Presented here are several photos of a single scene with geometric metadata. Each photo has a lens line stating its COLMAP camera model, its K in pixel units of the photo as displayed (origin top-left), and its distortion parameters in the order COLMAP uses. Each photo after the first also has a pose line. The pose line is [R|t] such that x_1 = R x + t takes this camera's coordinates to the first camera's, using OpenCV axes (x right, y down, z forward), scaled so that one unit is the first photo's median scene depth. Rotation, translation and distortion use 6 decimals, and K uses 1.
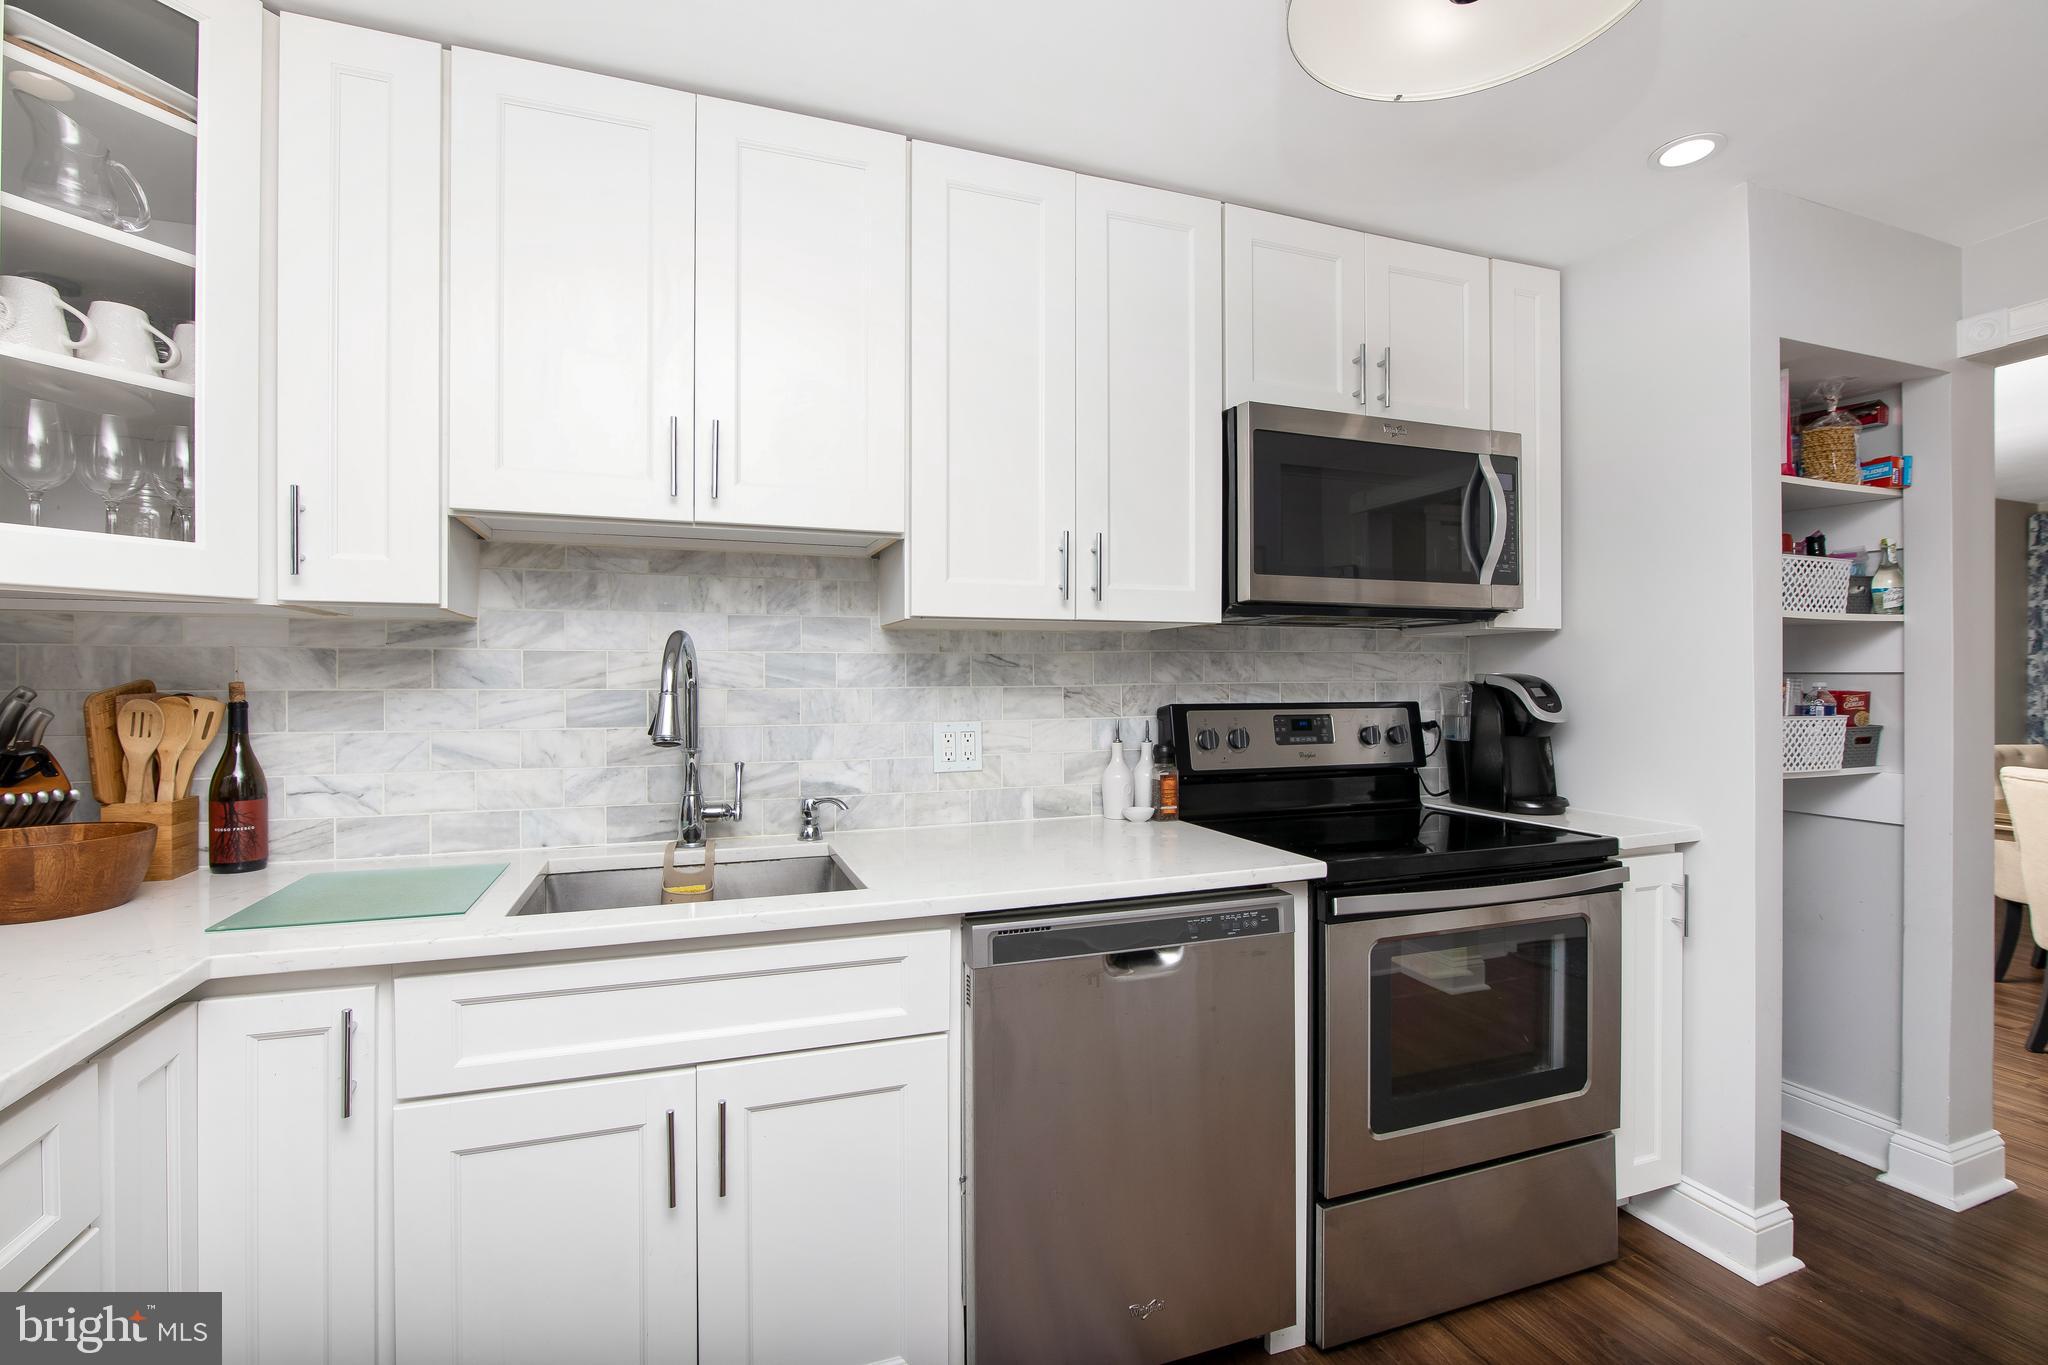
lens RADIAL K [[941.9, 0, 1022.7], [0, 941.9, 678.6], [0, 0, 1]] dist [-0.013338, 0.001993]
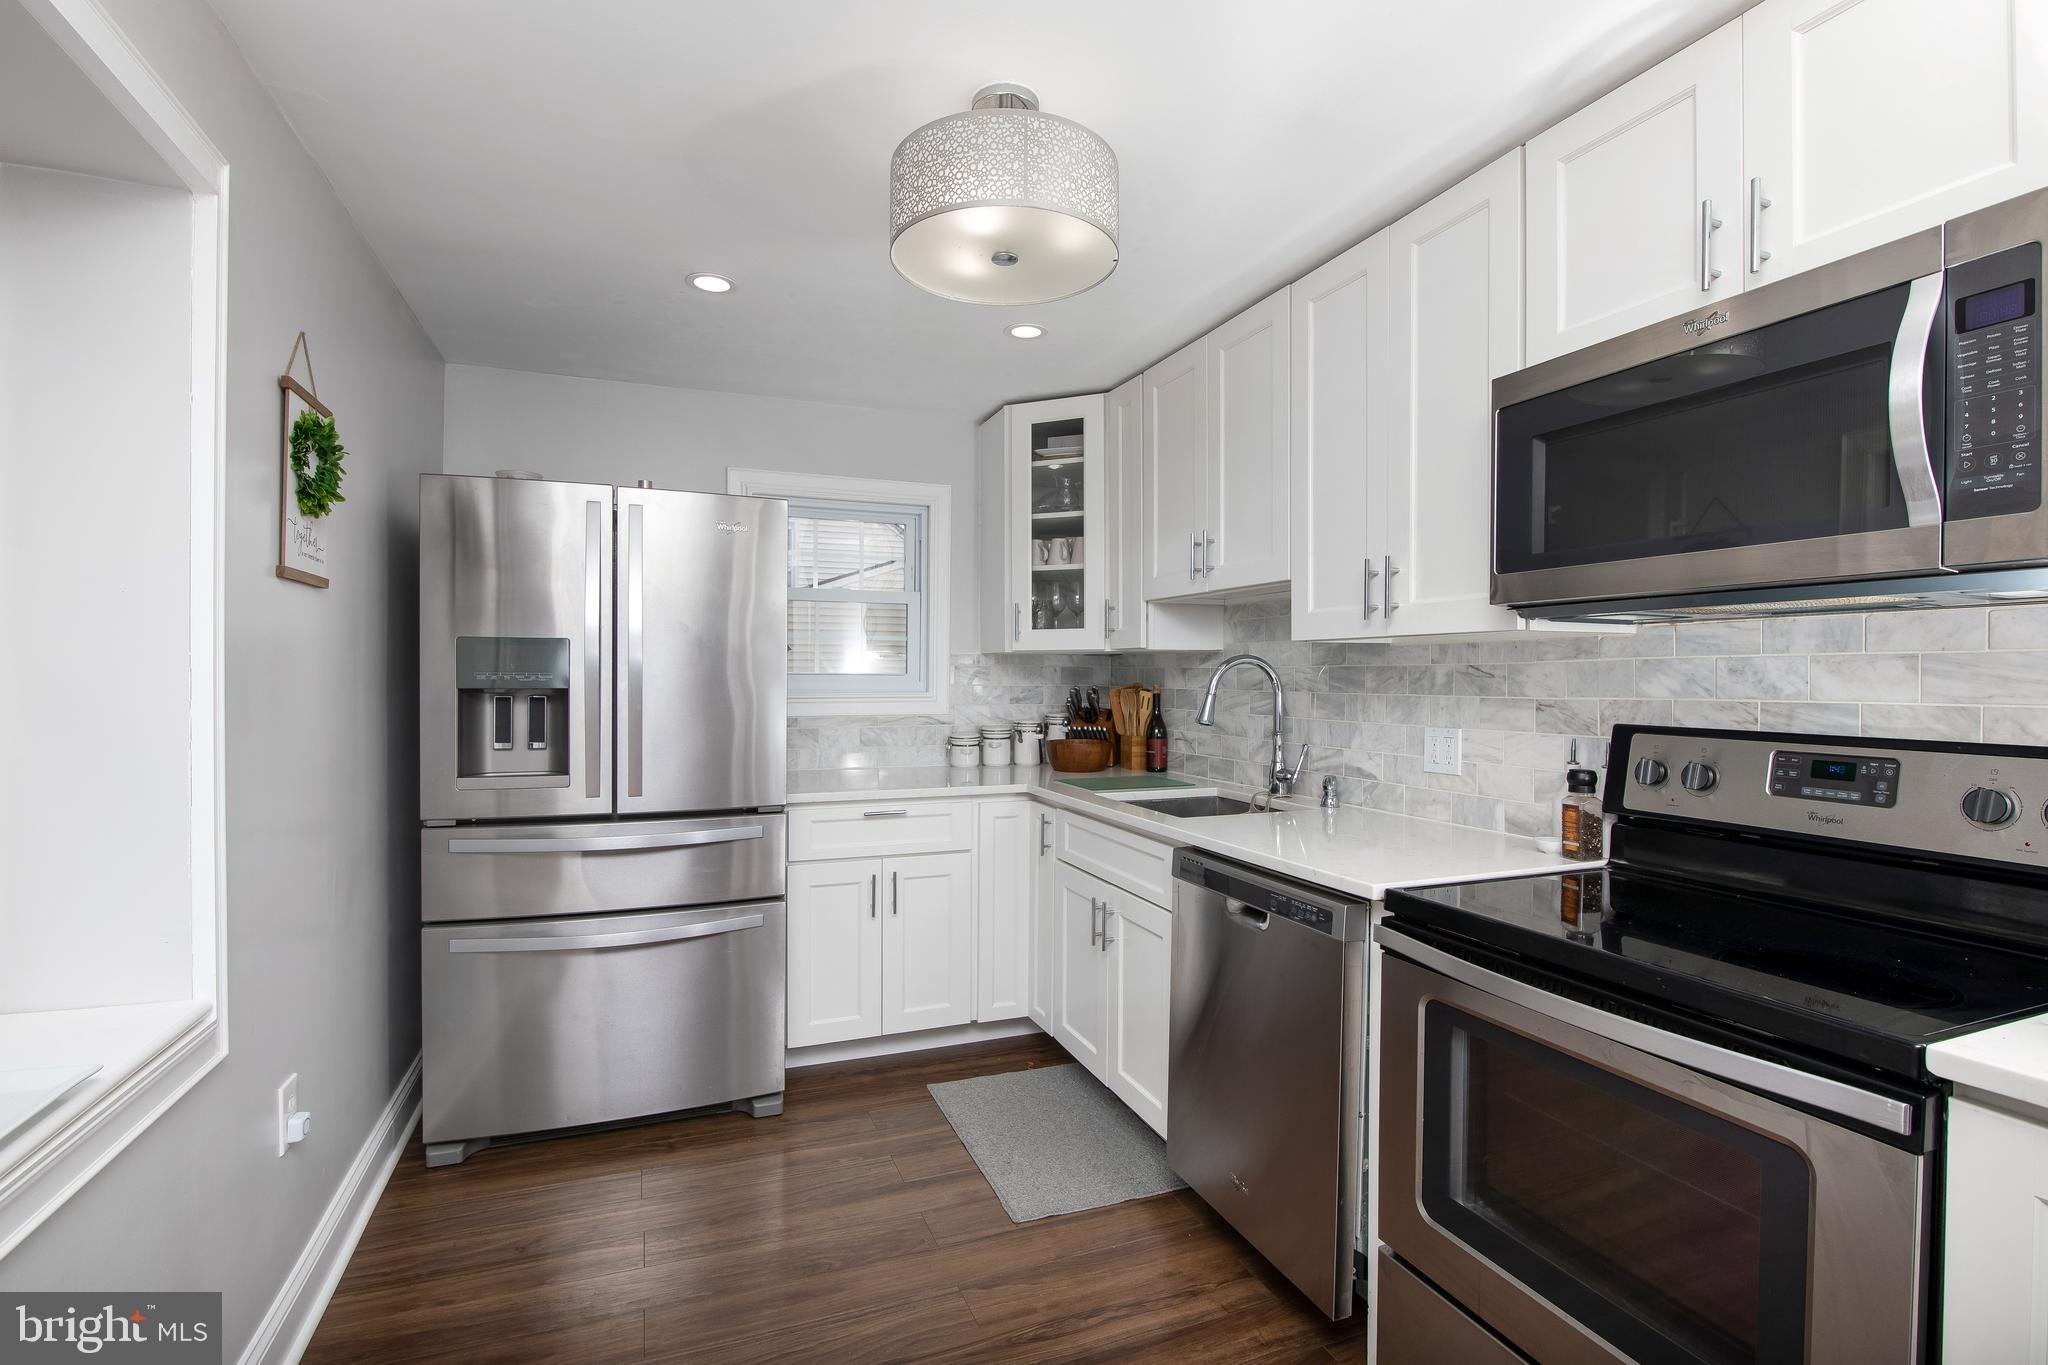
lens RADIAL K [[941.9, 0, 1023.4], [0, 941.9, 685.2], [0, 0, 1]] dist [-0.013338, 0.001993]
pose [[0.025216, 0.012523, -0.999604, 0.994460], [-0.005589, 0.999908, 0.012386, -0.014142], [0.999666, 0.005274, 0.025284, 0.482366]]
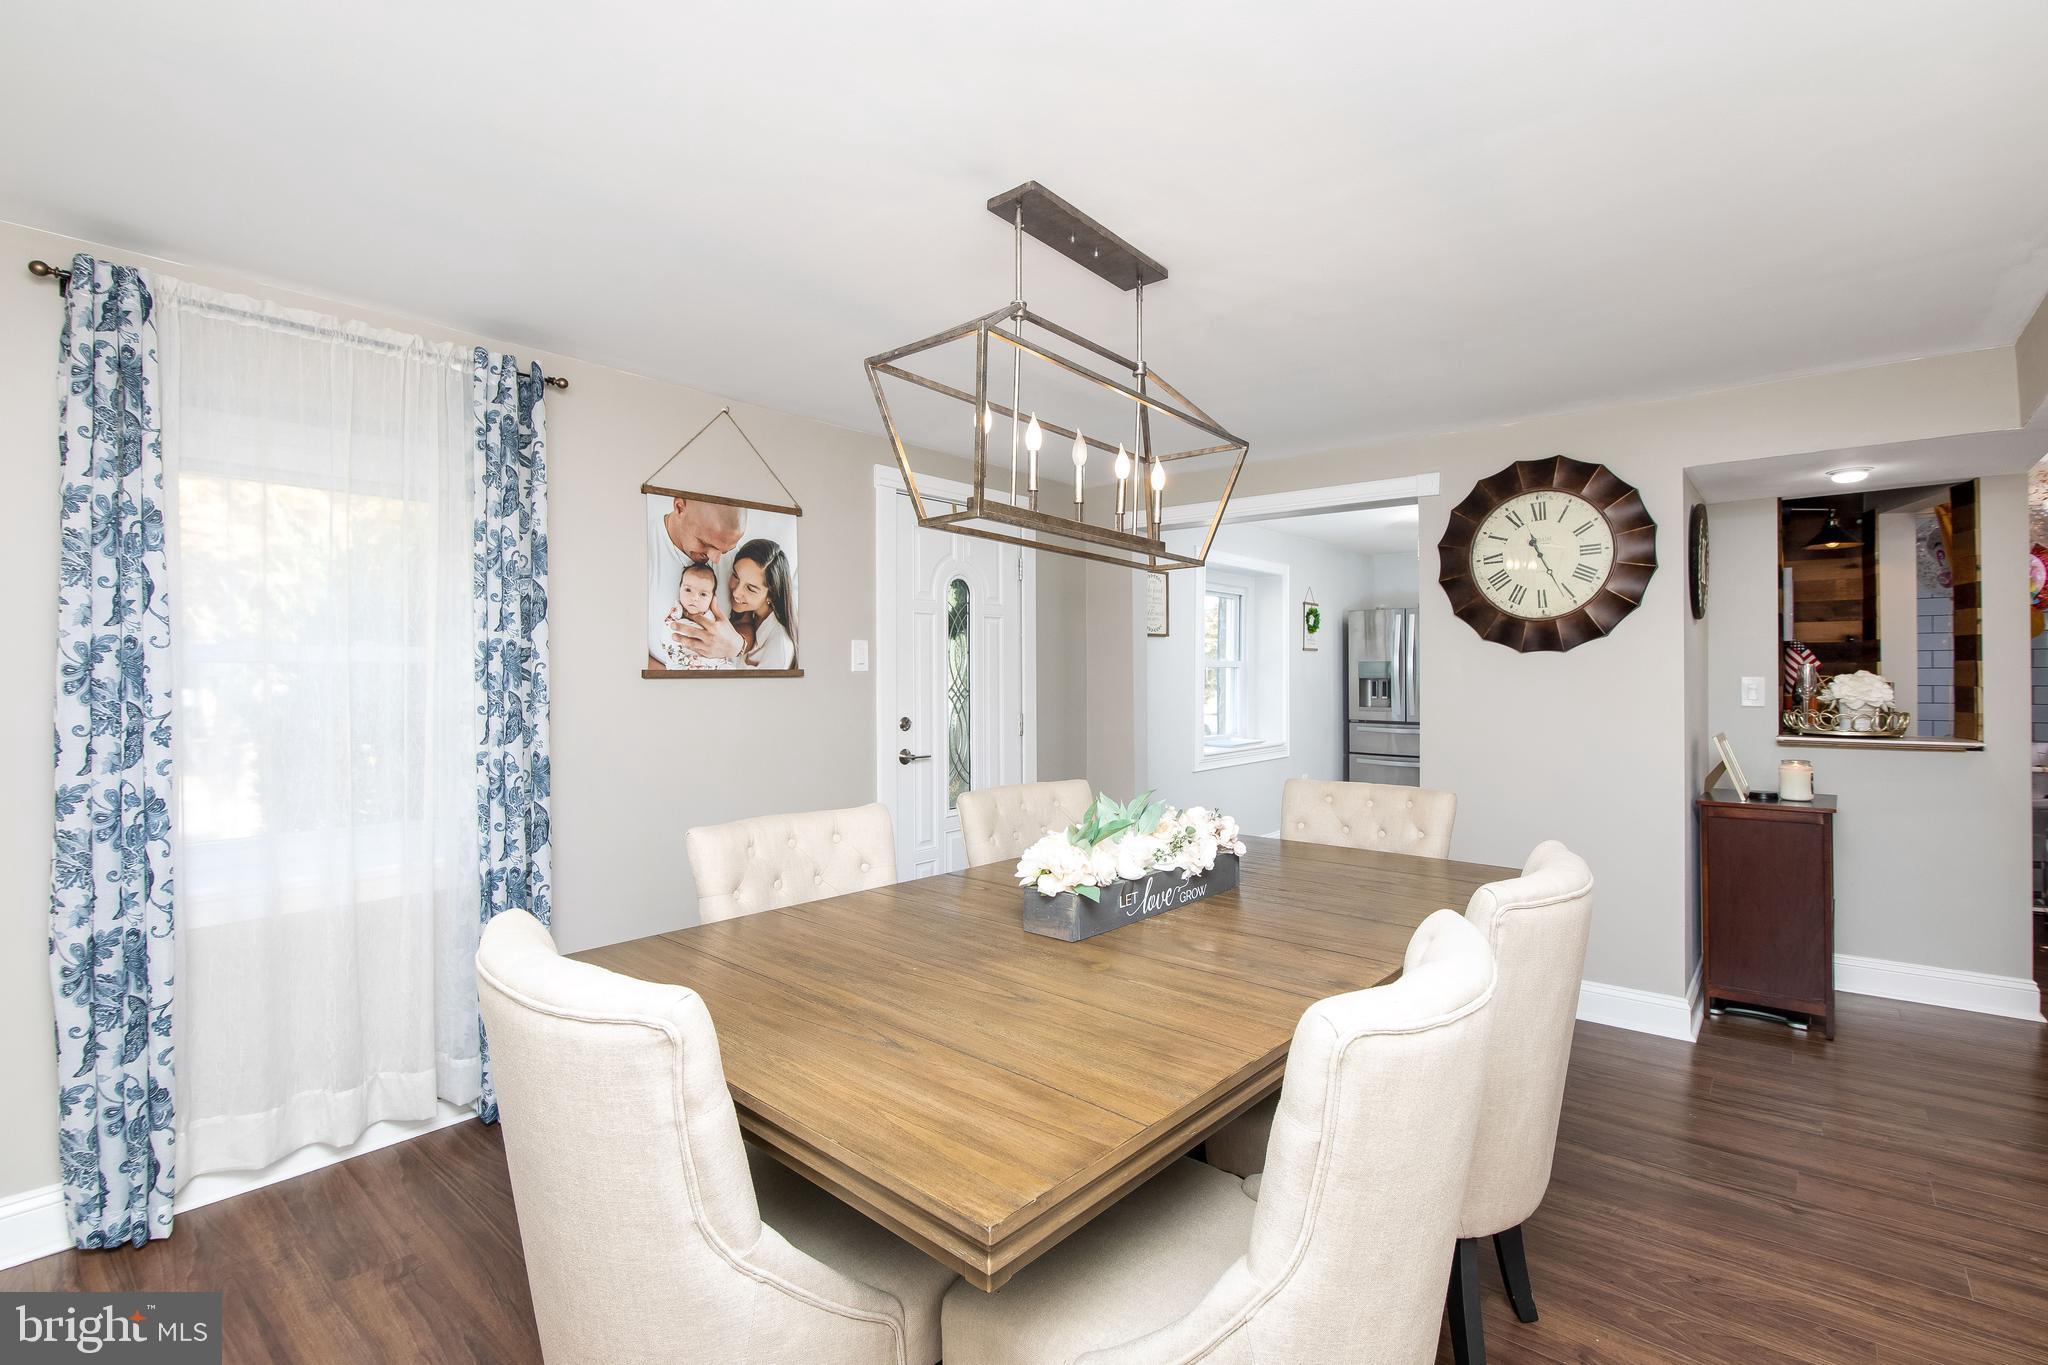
lens RADIAL K [[941.9, 0, 991.8], [0, 941.9, 671.6], [0, 0, 1]] dist [-0.013338, 0.001993]
pose [[-0.887863, 0.002101, -0.460103, 2.676330], [0.001459, 0.999997, 0.001750, -0.024734], [0.460105, 0.000882, -0.887864, 2.300760]]
